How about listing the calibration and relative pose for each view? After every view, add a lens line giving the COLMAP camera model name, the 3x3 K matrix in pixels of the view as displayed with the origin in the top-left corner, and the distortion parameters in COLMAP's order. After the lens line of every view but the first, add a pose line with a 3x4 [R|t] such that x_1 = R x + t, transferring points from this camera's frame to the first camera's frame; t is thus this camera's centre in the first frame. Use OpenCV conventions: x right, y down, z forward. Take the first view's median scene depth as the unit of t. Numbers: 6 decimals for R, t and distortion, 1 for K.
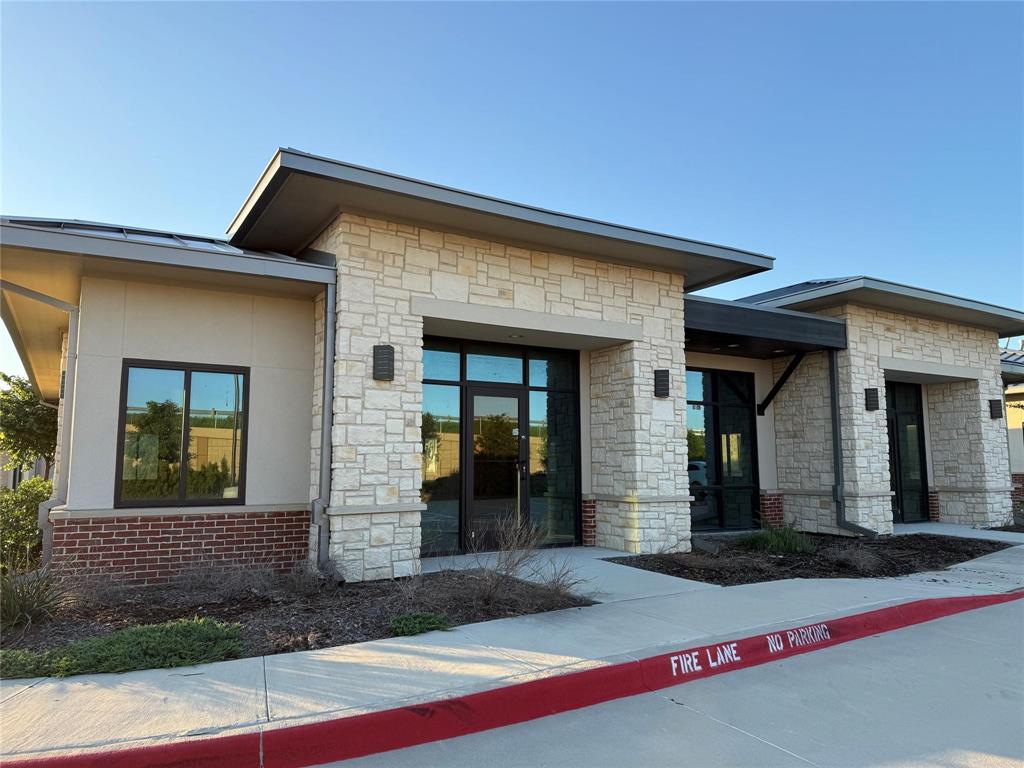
lens RADIAL K [[707.2, 0, 508.1], [0, 707.2, 383.4], [0, 0, 1]] dist [0.090549, -0.122987]
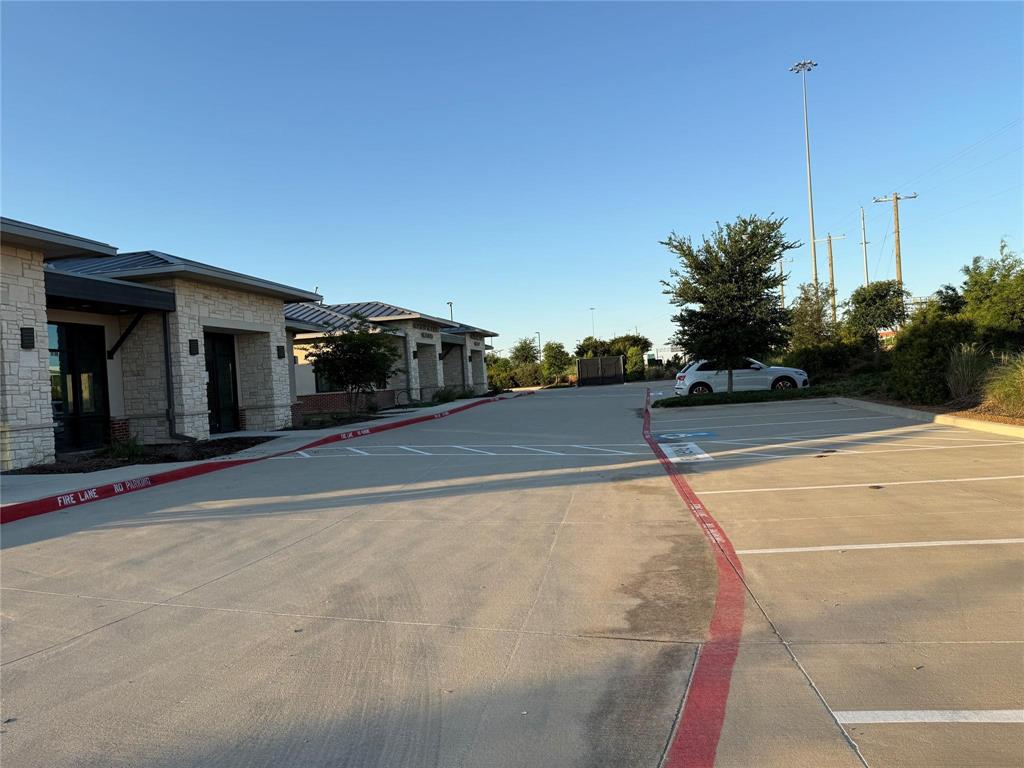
lens RADIAL K [[707.2, 0, 508.1], [0, 707.2, 383.4], [0, 0, 1]] dist [0.090549, -0.122987]
pose [[0.665574, -0.043111, 0.745086, -0.142339], [-0.023737, 0.996602, 0.078868, -0.033275], [-0.745954, -0.070179, 0.662289, -0.415789]]
